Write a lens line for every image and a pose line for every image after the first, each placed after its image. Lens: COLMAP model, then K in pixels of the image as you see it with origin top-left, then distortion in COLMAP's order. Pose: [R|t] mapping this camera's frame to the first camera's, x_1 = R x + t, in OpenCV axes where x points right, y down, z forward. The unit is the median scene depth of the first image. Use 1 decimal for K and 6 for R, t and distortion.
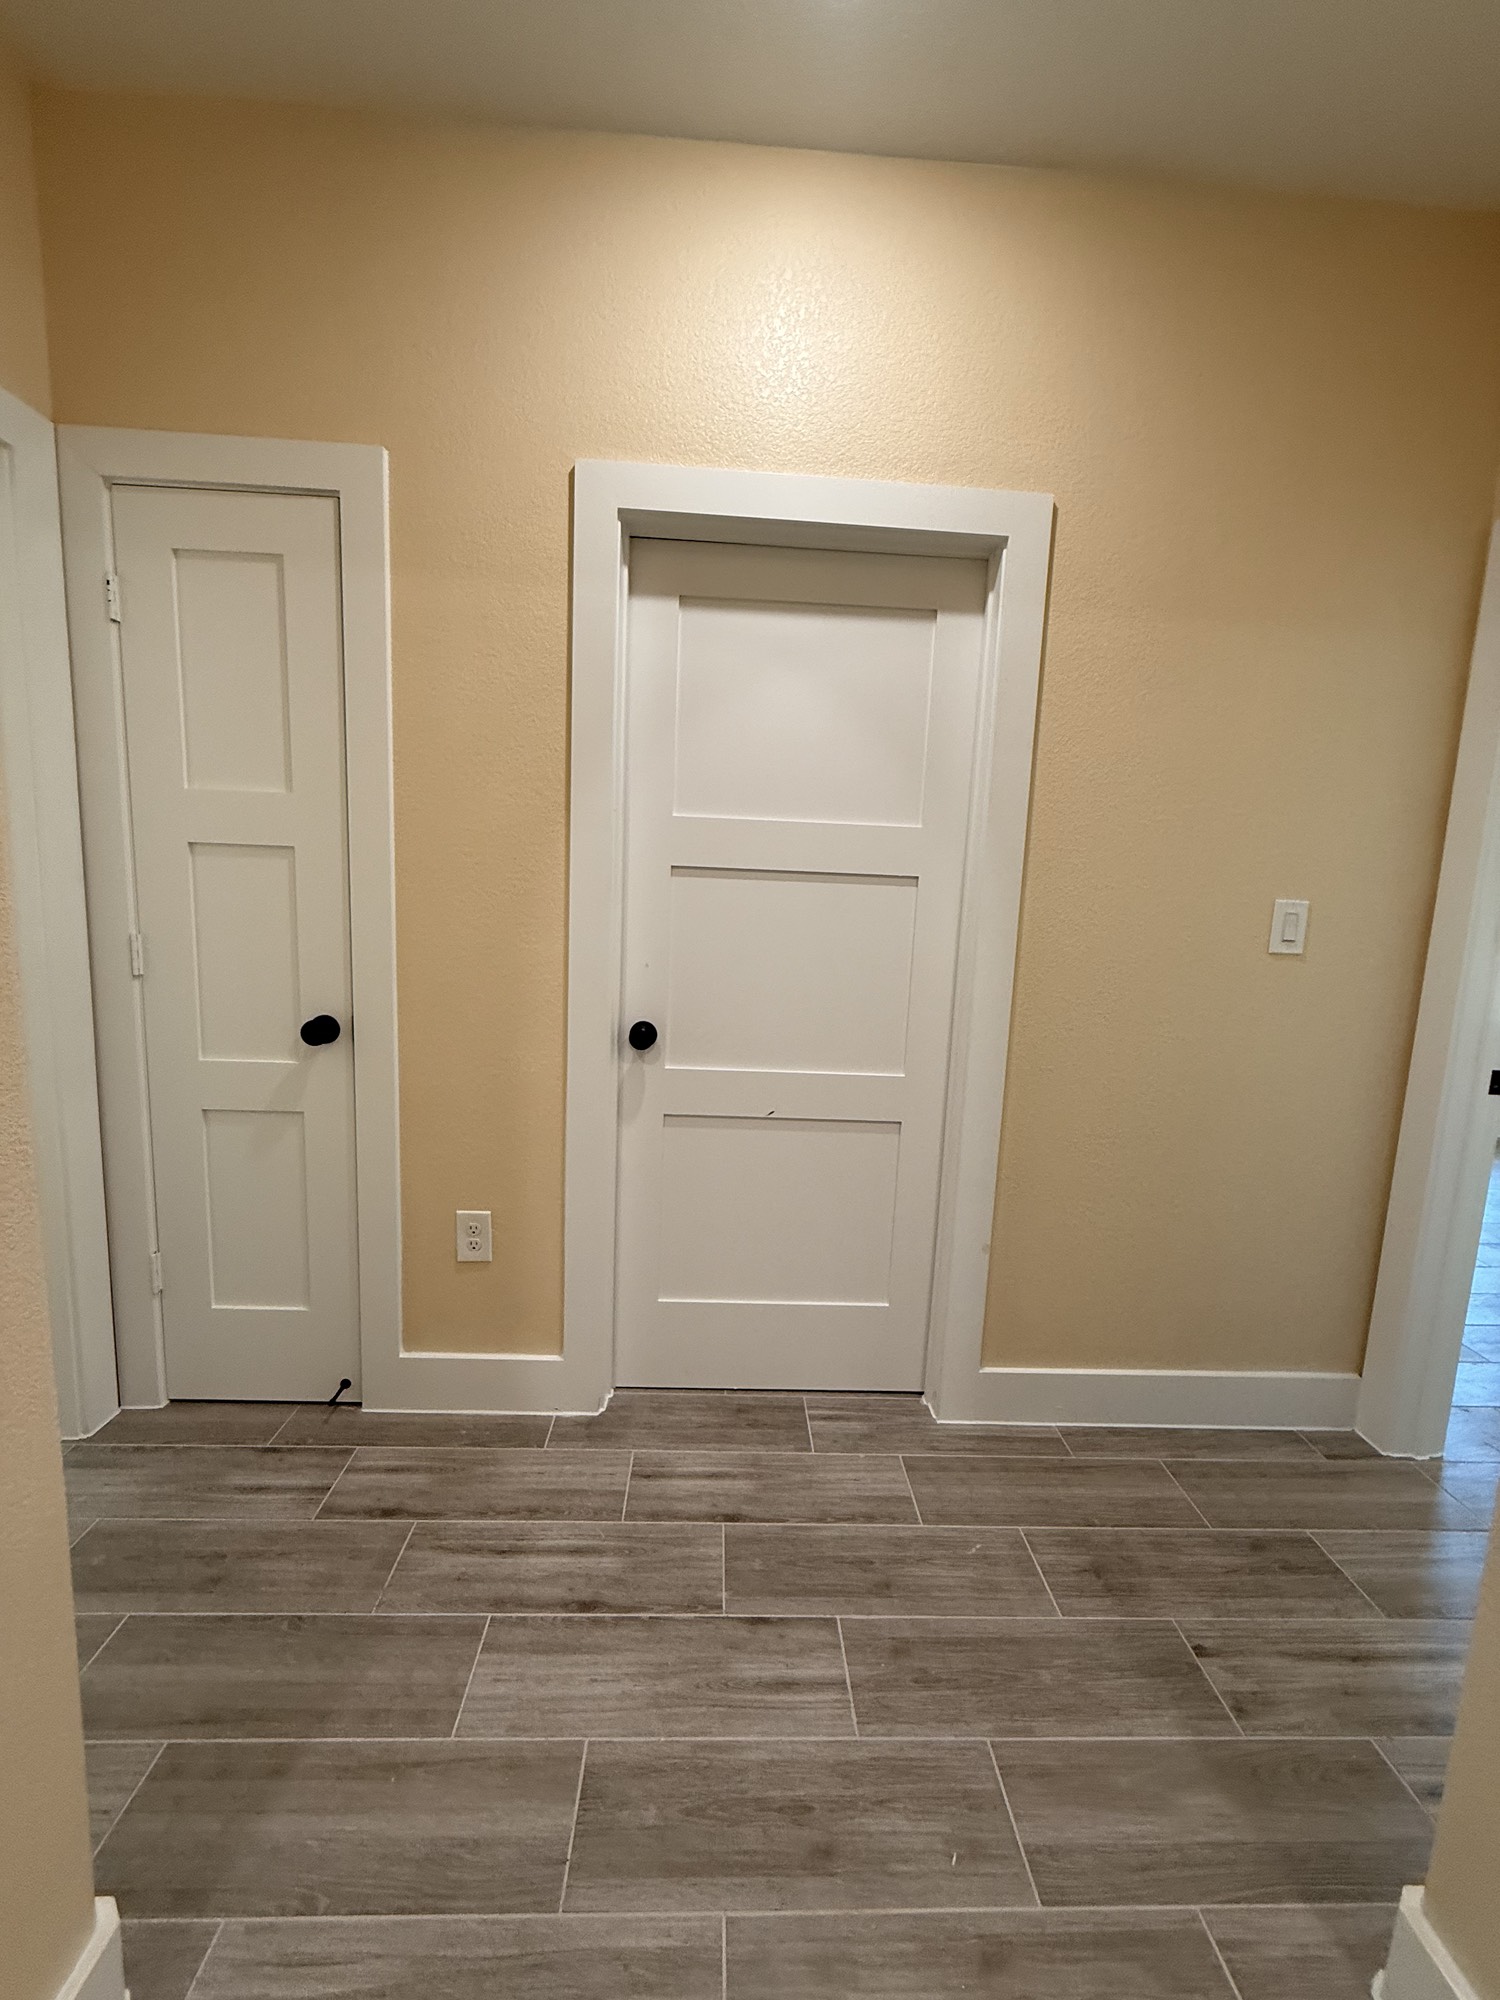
lens RADIAL K [[796.5, 0, 752.4], [0, 796.5, 996.8], [0, 0, 1]] dist [-0.002066, 0.000467]
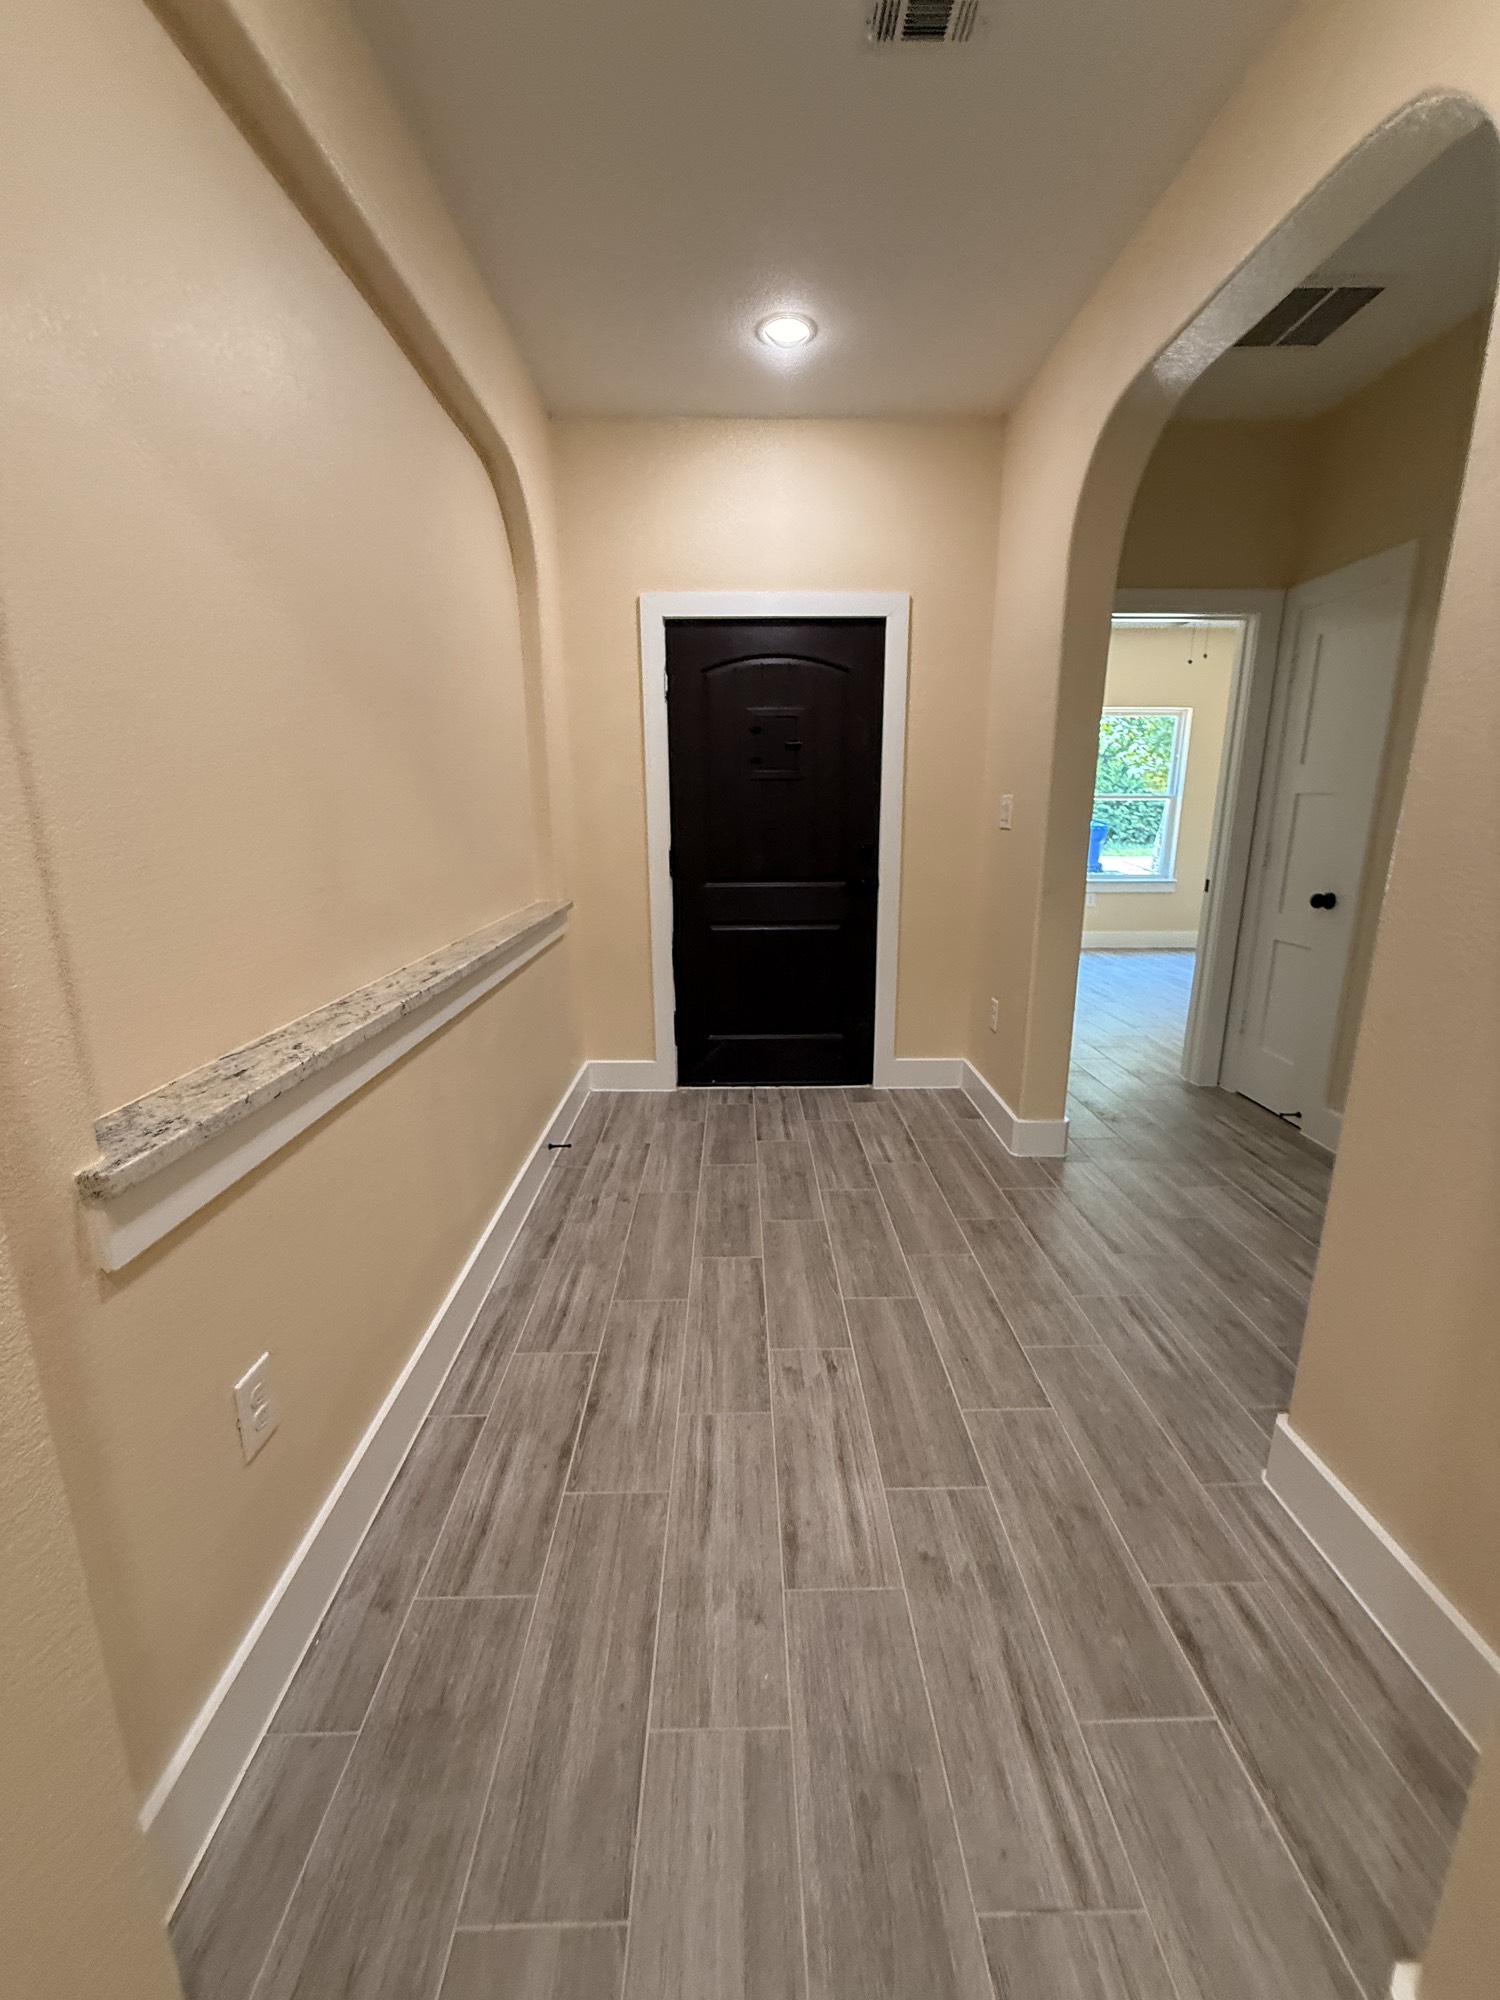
lens RADIAL K [[798.0, 0, 751.2], [0, 798.0, 996.1], [0, 0, 1]] dist [0.000261, 0.000171]
pose [[-0.024672, 0.189773, -0.981518, 1.336453], [-0.128809, 0.973029, 0.191370, 0.077417], [0.991363, 0.131149, 0.000438, -0.224748]]
